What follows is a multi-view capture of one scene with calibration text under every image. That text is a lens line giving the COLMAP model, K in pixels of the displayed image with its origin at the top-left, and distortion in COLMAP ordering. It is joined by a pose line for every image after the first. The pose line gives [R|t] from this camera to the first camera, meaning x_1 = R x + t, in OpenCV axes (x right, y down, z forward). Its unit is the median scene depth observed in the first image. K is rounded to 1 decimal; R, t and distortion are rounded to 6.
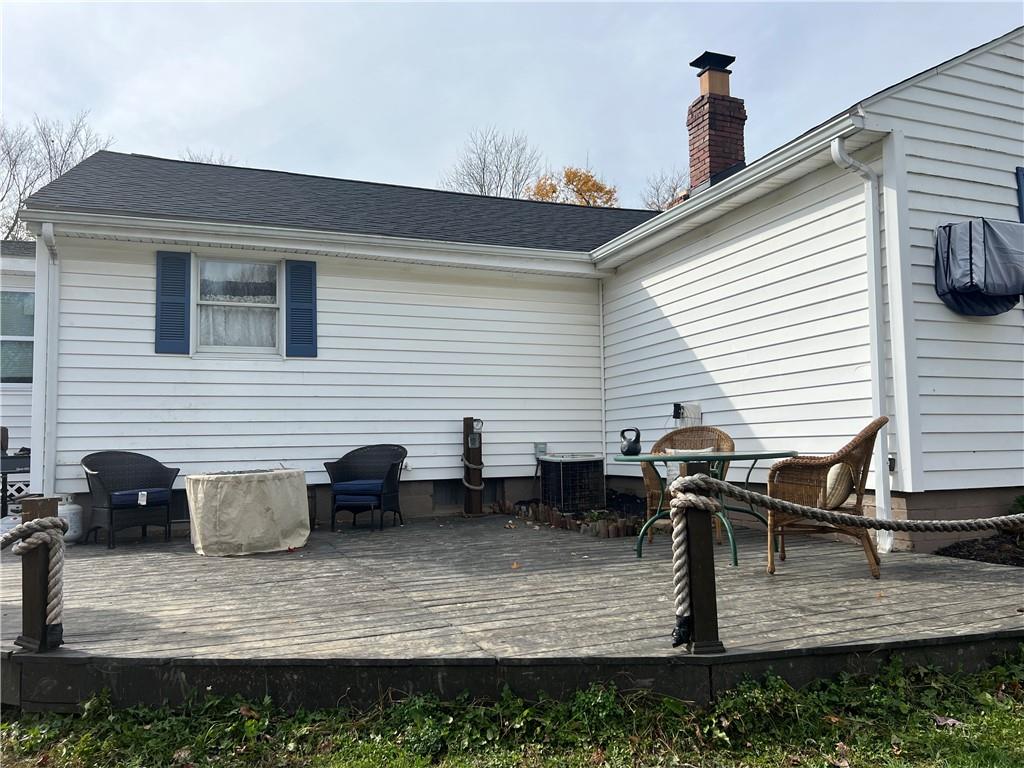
lens RADIAL K [[764.0, 0, 512.0], [0, 764.0, 384.0], [0, 0, 1]] dist [0.013981, 0.000282]
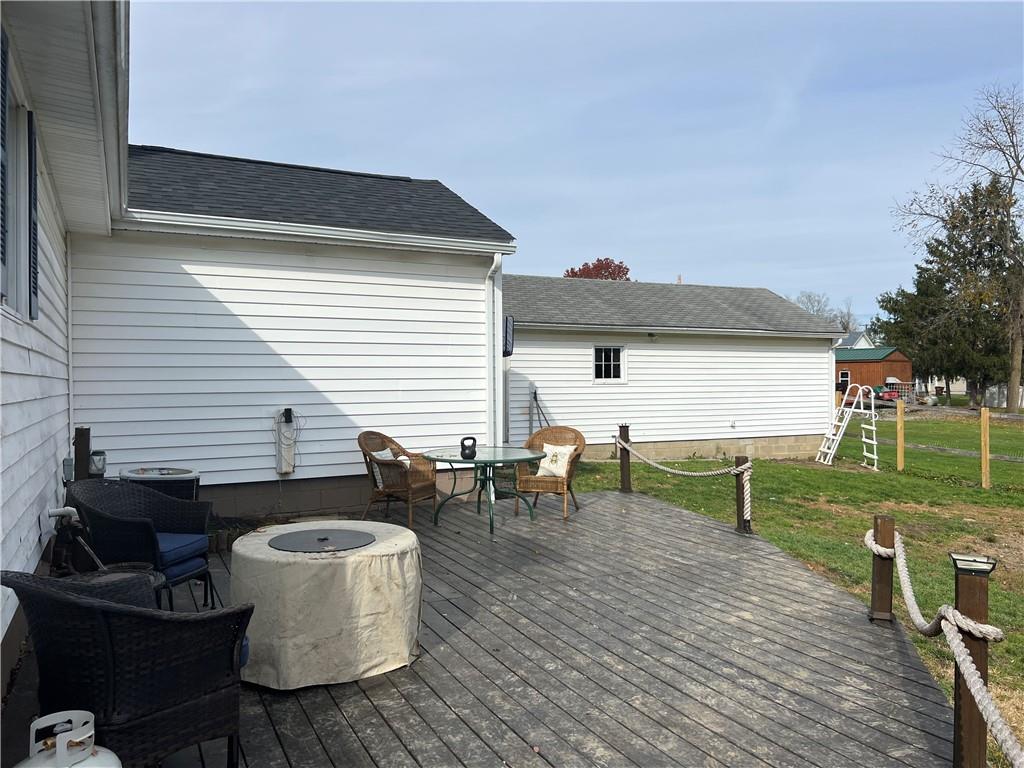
lens RADIAL K [[764.0, 0, 512.0], [0, 764.0, 384.0], [0, 0, 1]] dist [0.013981, 0.000282]
pose [[-0.095497, 0.024462, 0.995129, -1.108022], [-0.070541, 0.997018, -0.031278, 0.005092], [-0.992927, -0.073185, -0.093487, 1.046522]]
